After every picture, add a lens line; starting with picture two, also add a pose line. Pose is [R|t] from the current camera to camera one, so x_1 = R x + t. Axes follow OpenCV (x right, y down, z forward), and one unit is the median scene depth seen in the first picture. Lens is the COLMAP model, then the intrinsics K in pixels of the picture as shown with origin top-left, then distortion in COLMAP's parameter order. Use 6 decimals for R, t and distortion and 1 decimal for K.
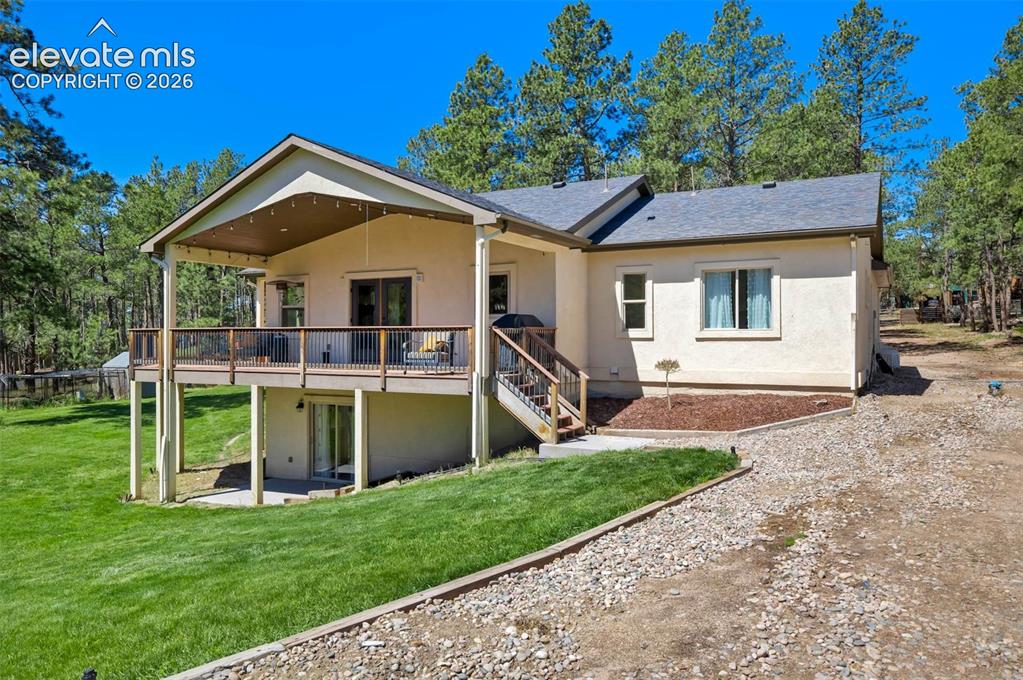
lens RADIAL K [[769.5, 0, 511.9], [0, 769.5, 342.6], [0, 0, 1]] dist [0.059599, 0.005320]
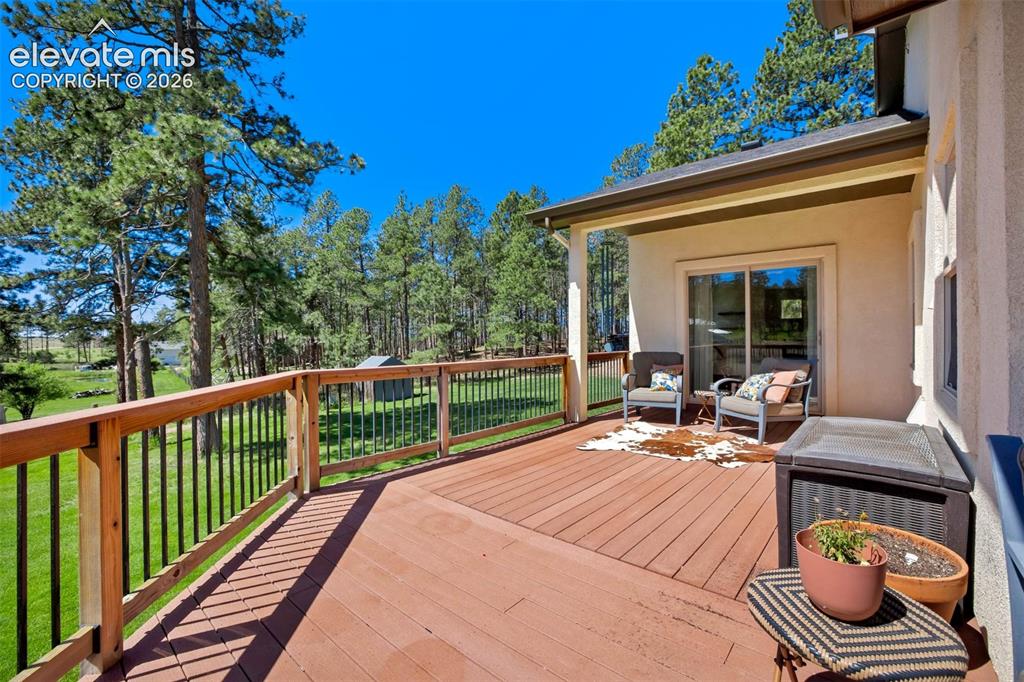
lens RADIAL K [[441.2, 0, 511.2], [0, 441.2, 339.4], [0, 0, 1]] dist [-0.018235, 0.003730]
pose [[0.978471, -0.003248, -0.206359, -0.166826], [0.004815, 0.999963, 0.007091, -0.013387], [0.206329, -0.007932, 0.978451, 0.407563]]
